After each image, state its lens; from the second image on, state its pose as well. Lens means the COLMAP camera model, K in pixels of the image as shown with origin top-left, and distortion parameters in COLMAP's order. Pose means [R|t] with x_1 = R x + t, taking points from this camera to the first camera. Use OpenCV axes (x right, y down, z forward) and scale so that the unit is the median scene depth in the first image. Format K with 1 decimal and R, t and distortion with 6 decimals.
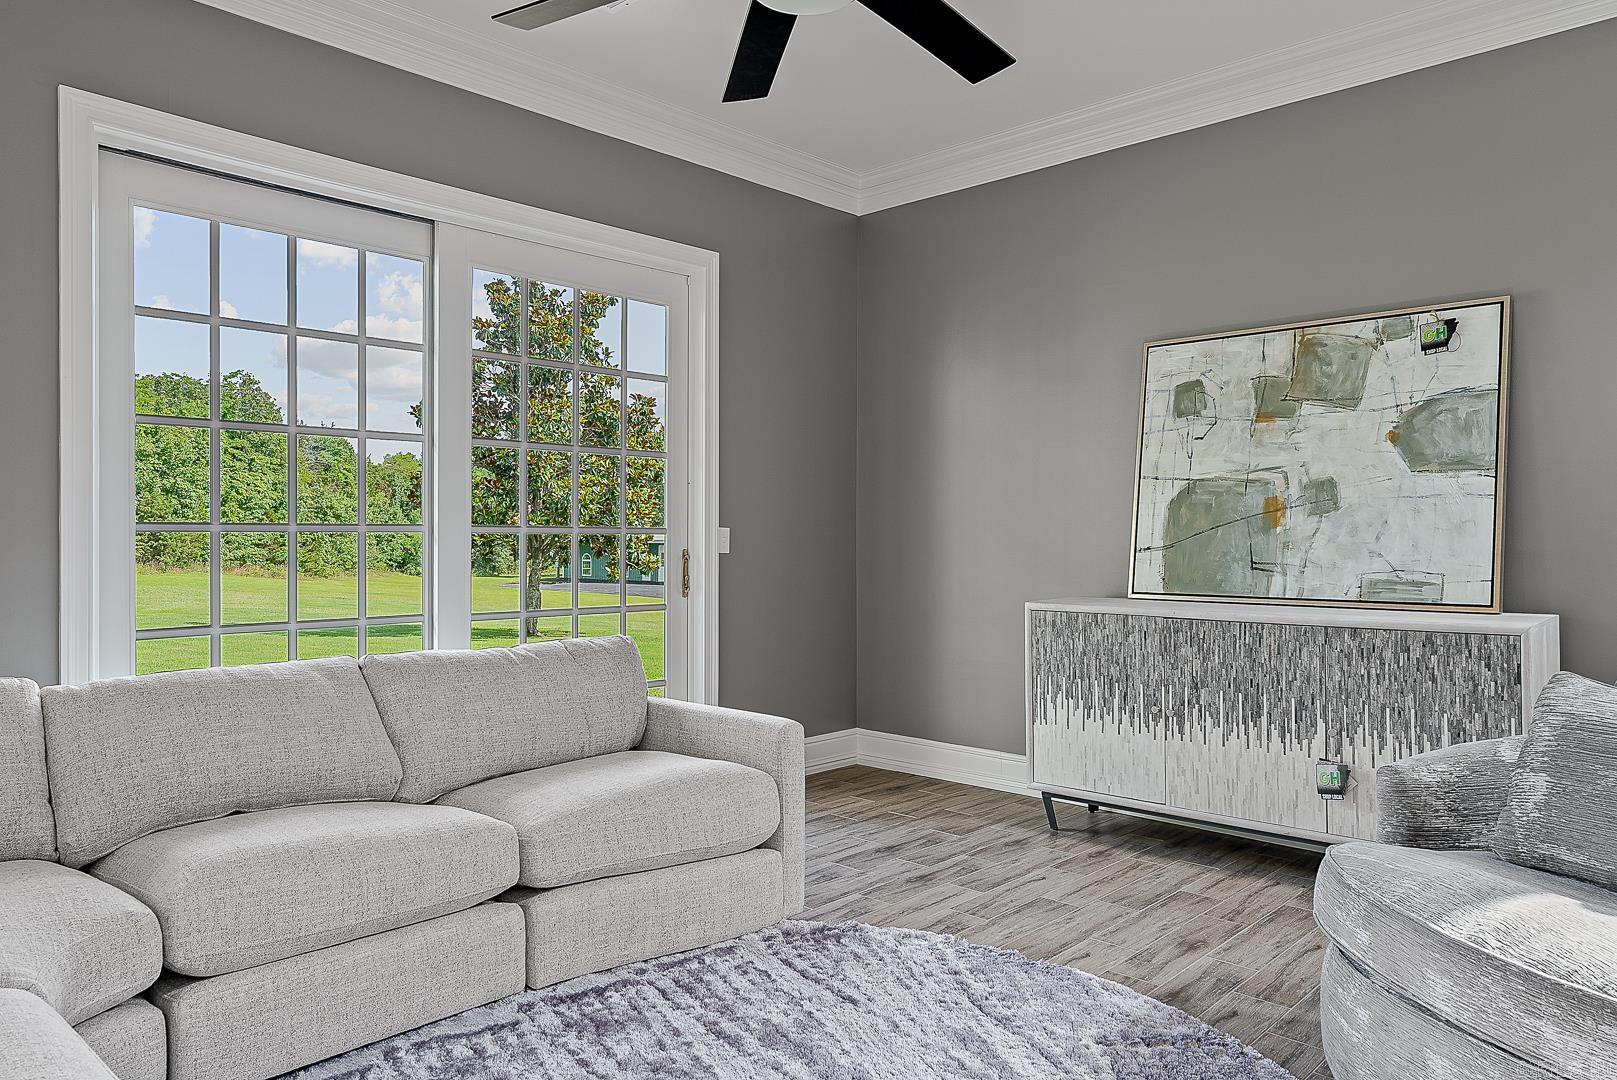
lens RADIAL K [[1083.2, 0, 808.5], [0, 1083.2, 540.0], [0, 0, 1]] dist [0.000474, 0.000895]
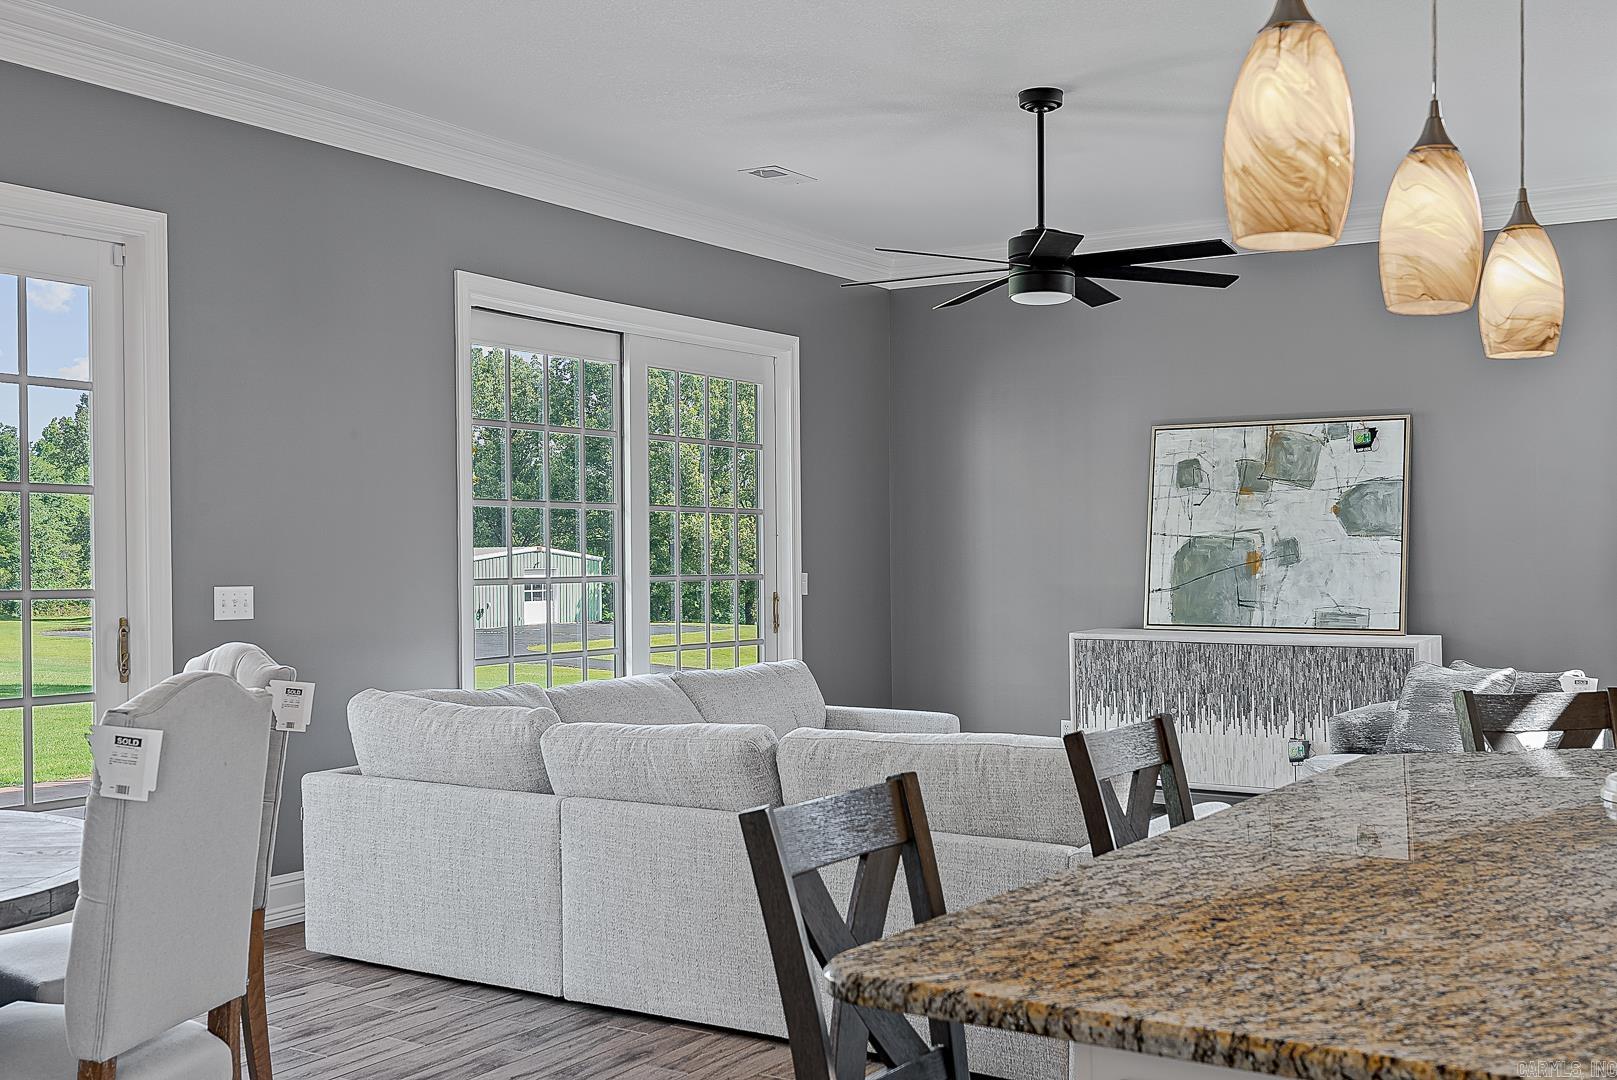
lens RADIAL K [[1639.8, 0, 804.4], [0, 1639.8, 529.0], [0, 0, 1]] dist [0.009438, 0.006633]
pose [[0.983814, -0.000425, 0.179191, -0.498079], [0.003581, 0.999844, -0.017286, -0.035771], [-0.179156, 0.017648, 0.983662, -0.929203]]
